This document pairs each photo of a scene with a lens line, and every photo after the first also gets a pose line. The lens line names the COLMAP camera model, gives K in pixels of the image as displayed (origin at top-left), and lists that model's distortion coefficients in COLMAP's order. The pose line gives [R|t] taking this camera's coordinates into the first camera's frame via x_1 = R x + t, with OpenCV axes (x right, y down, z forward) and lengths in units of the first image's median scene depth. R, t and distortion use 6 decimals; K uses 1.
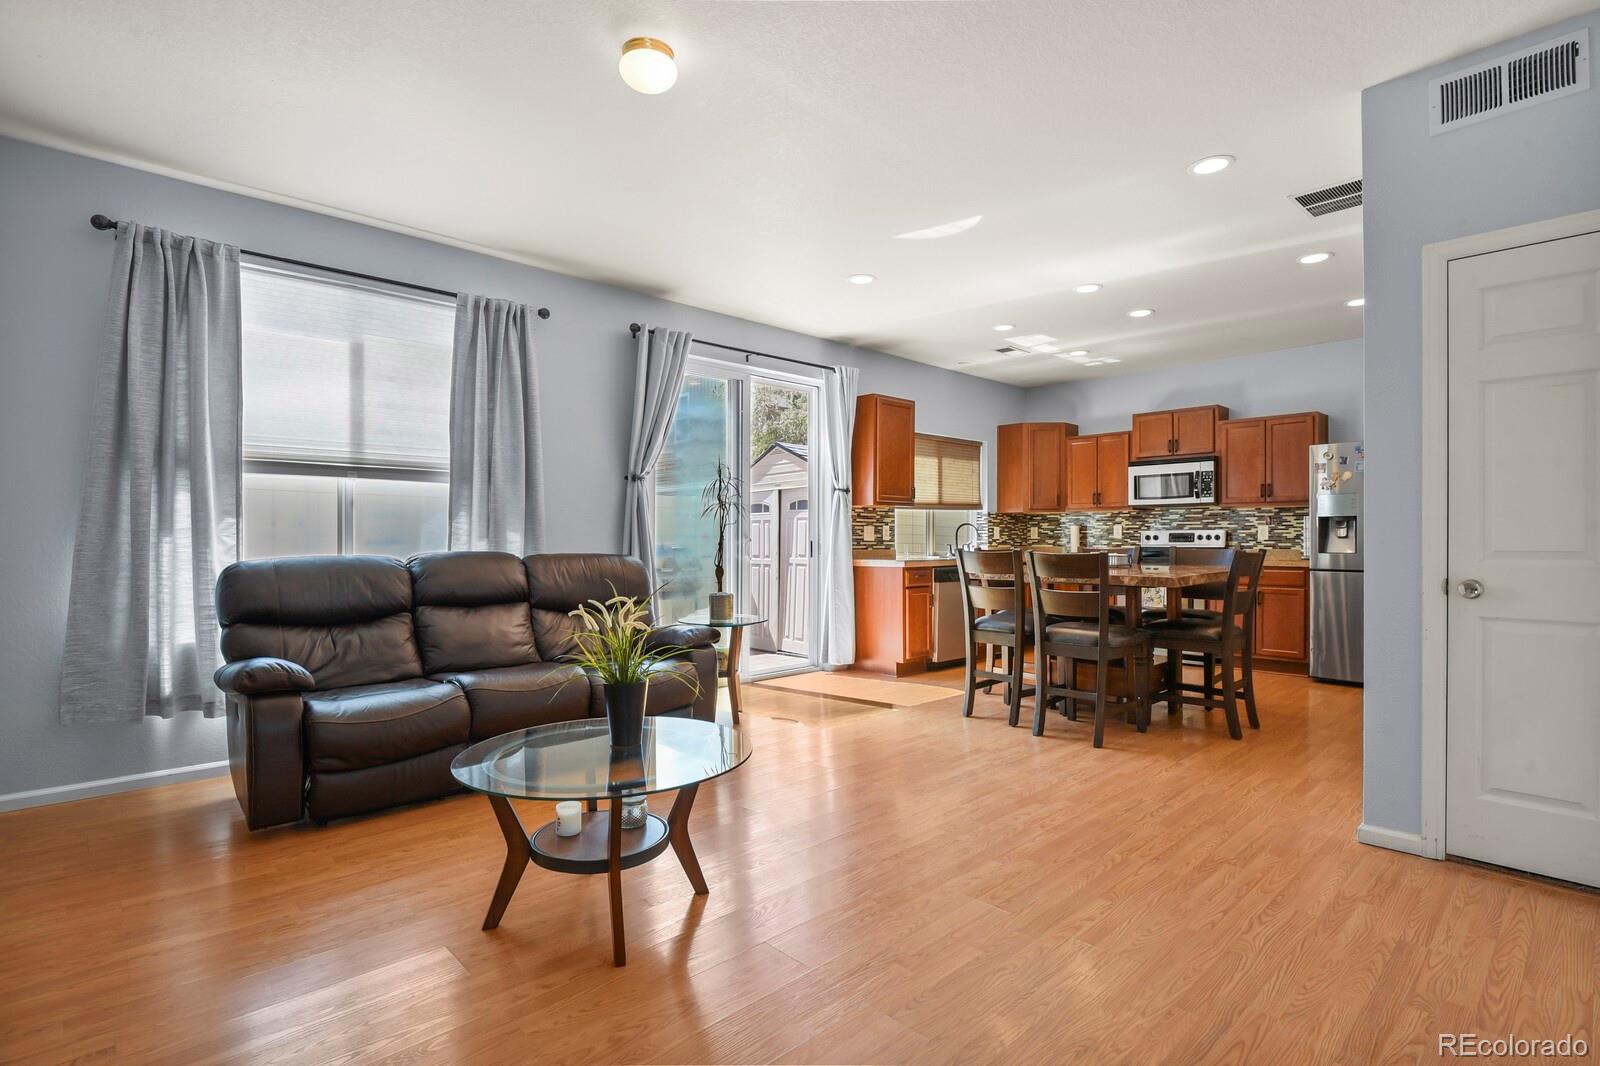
lens RADIAL K [[774.3, 0, 802.2], [0, 774.3, 538.2], [0, 0, 1]] dist [-0.002132, -0.007785]
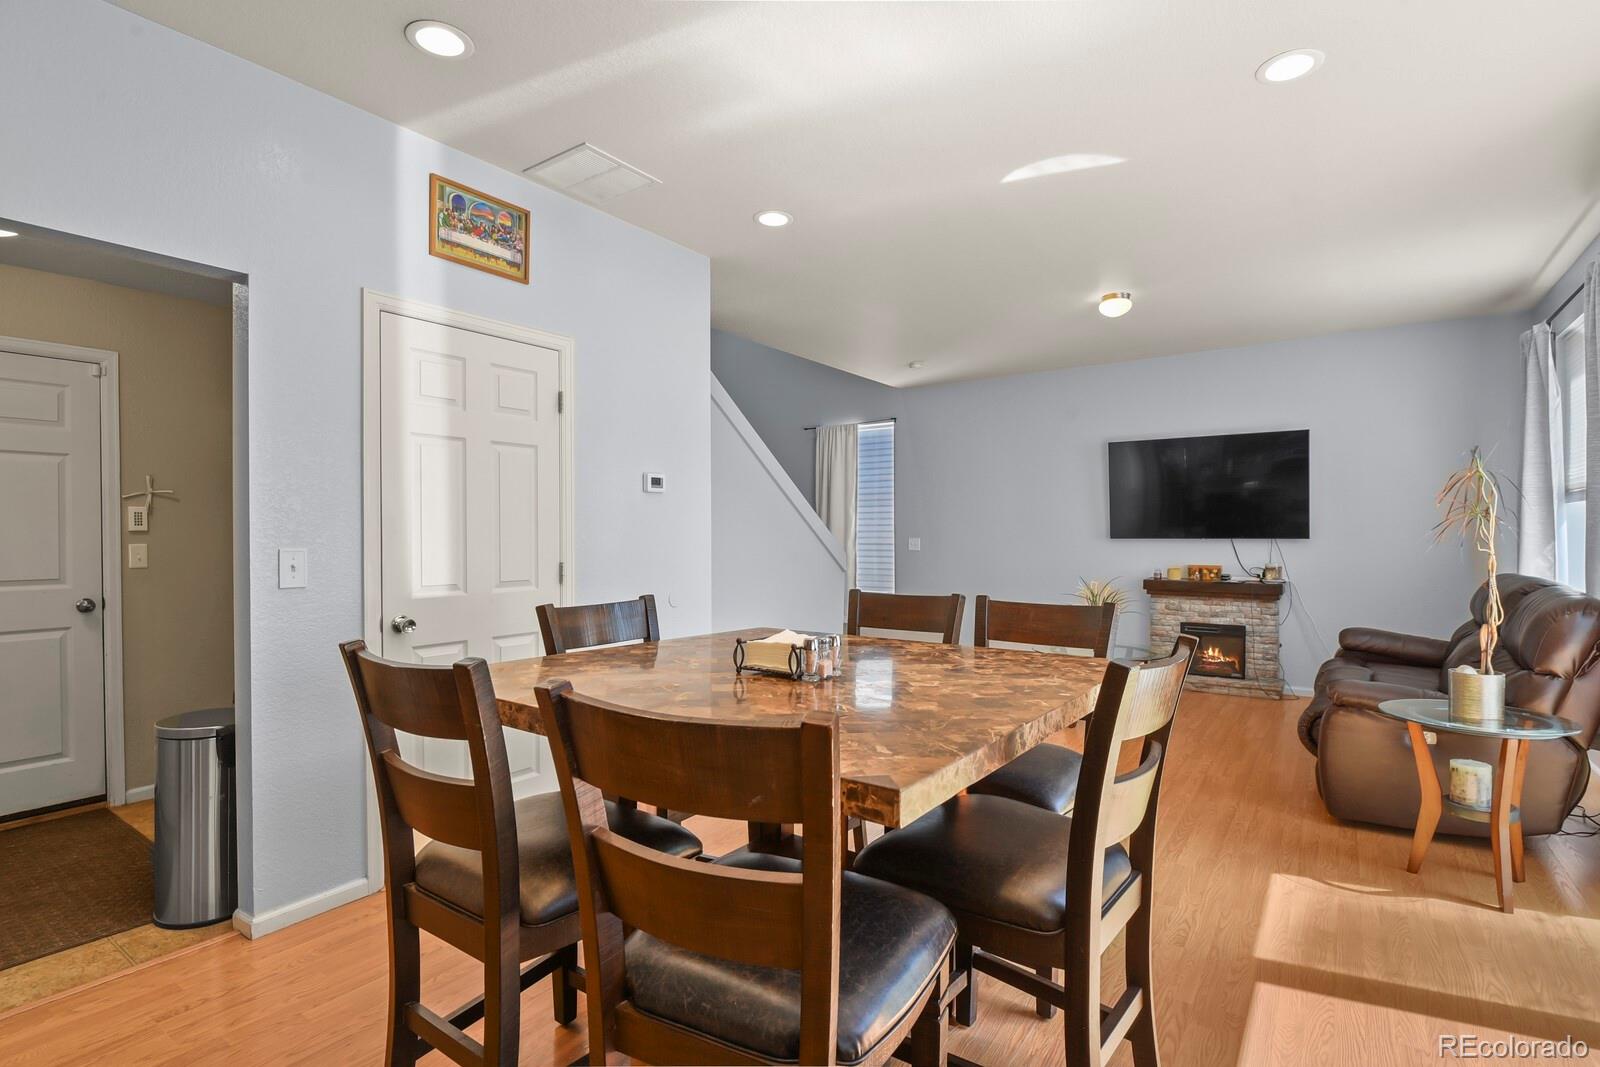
lens RADIAL K [[774.3, 0, 802.2], [0, 774.3, 538.7], [0, 0, 1]] dist [-0.002132, -0.007785]
pose [[-0.979559, 0.005249, -0.201088, 0.474933], [0.003585, 0.999956, 0.008639, -0.031603], [0.201125, 0.007741, -0.979535, 1.384666]]
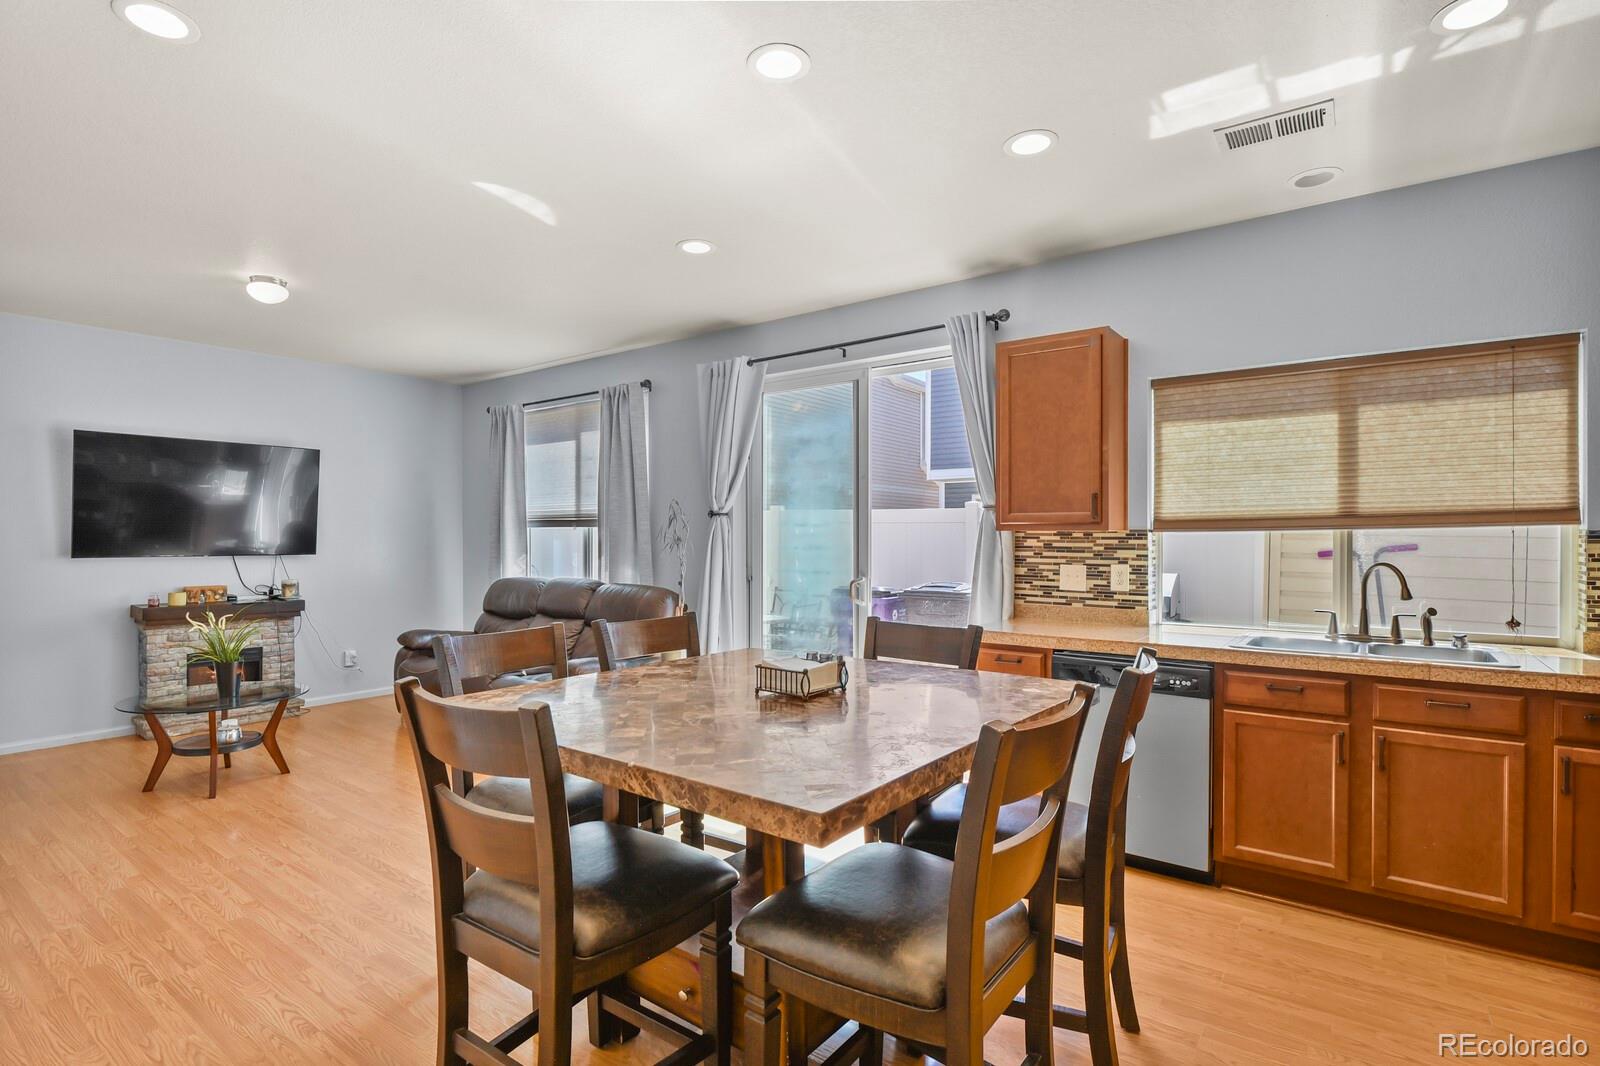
lens RADIAL K [[774.3, 0, 802.2], [0, 774.3, 538.2], [0, 0, 1]] dist [-0.002132, -0.007785]
pose [[0.174141, 0.001373, -0.984720, 0.819185], [-0.002398, 0.999997, 0.000970, -0.047063], [0.984718, 0.002193, 0.174144, 0.939660]]
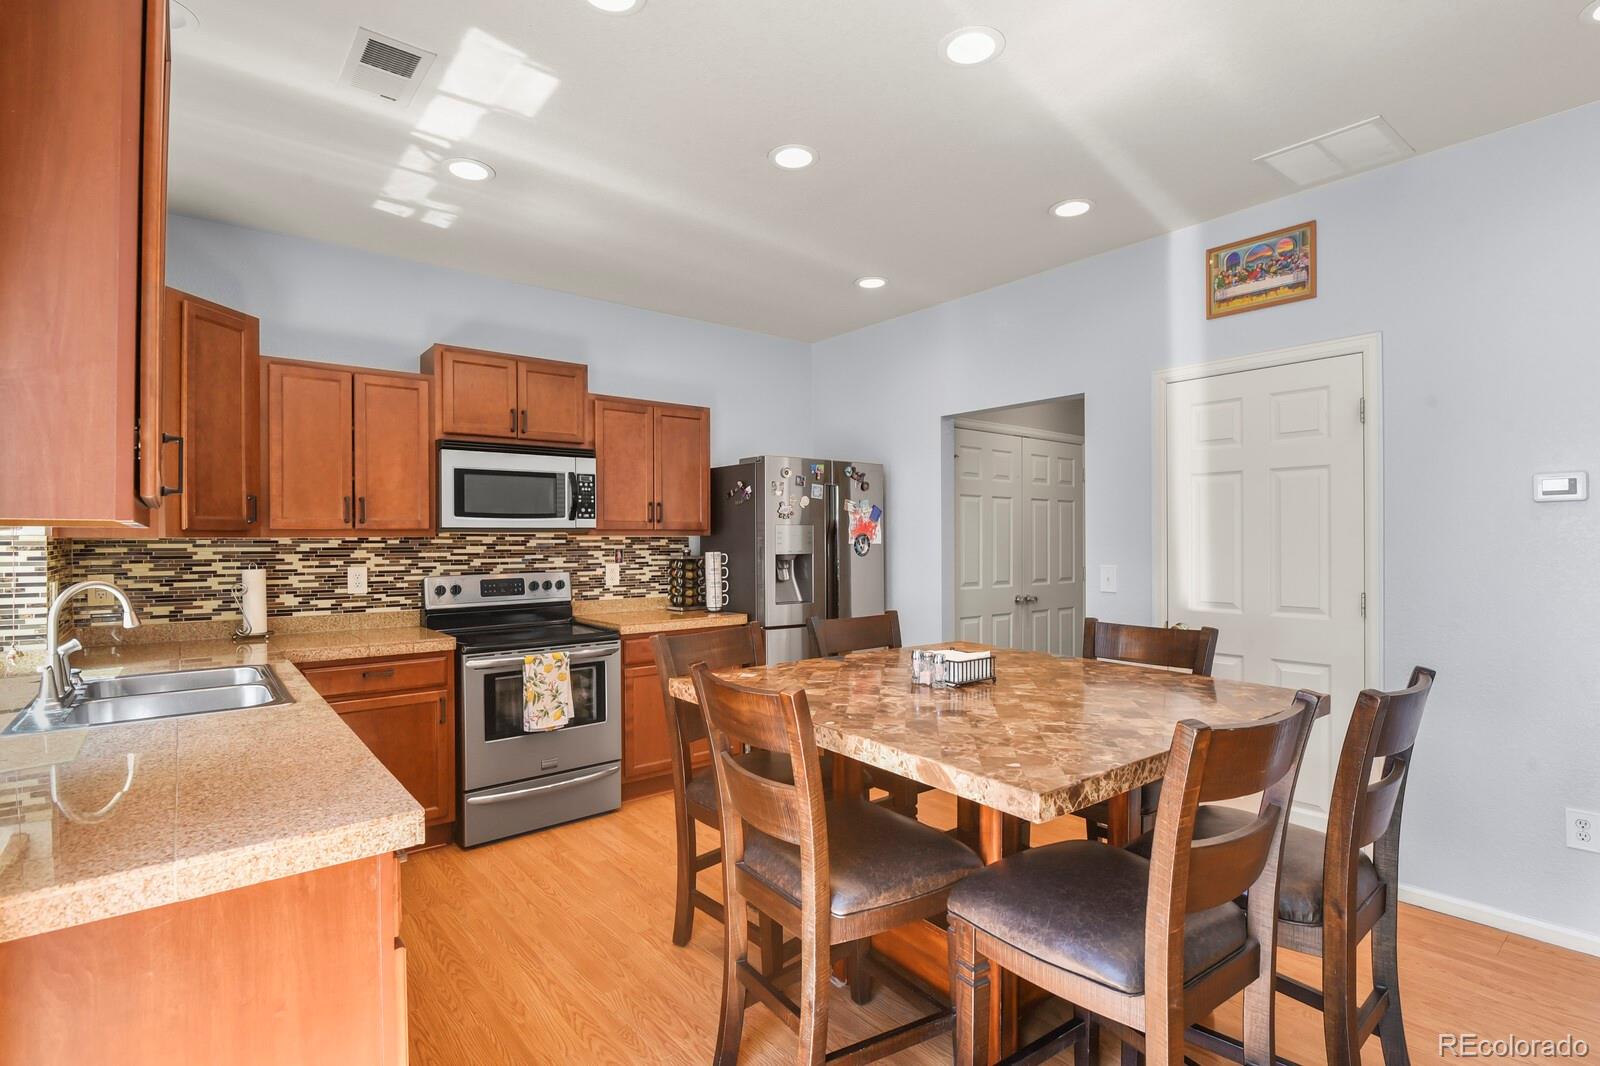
lens RADIAL K [[774.3, 0, 802.2], [0, 774.3, 538.2], [0, 0, 1]] dist [-0.002132, -0.007785]
pose [[0.076660, 0.002241, 0.997055, -0.069905], [0.005579, 0.999981, -0.002676, -0.048268], [-0.997042, 0.005768, 0.076646, 1.067412]]
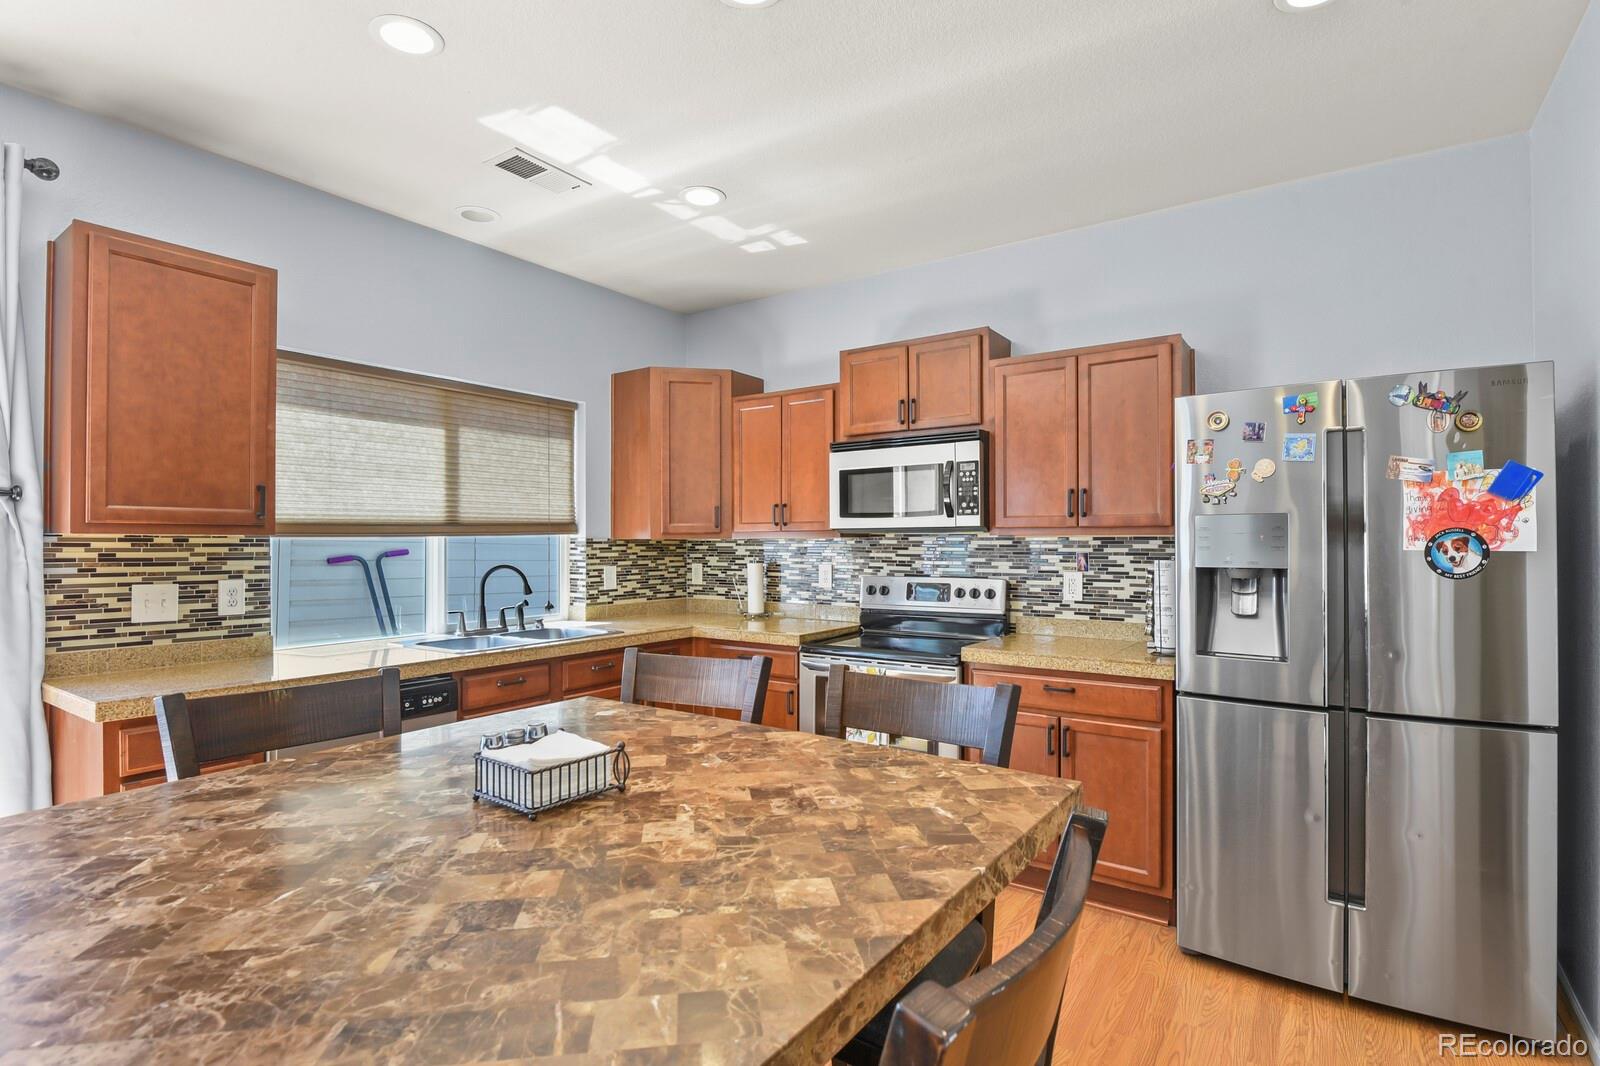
lens RADIAL K [[774.3, 0, 802.2], [0, 774.3, 538.2], [0, 0, 1]] dist [-0.002132, -0.007785]
pose [[0.978488, 0.000448, 0.206304, 0.434357], [0.000968, 0.999977, -0.006763, -0.047829], [-0.206302, 0.006817, 0.978465, 0.737410]]
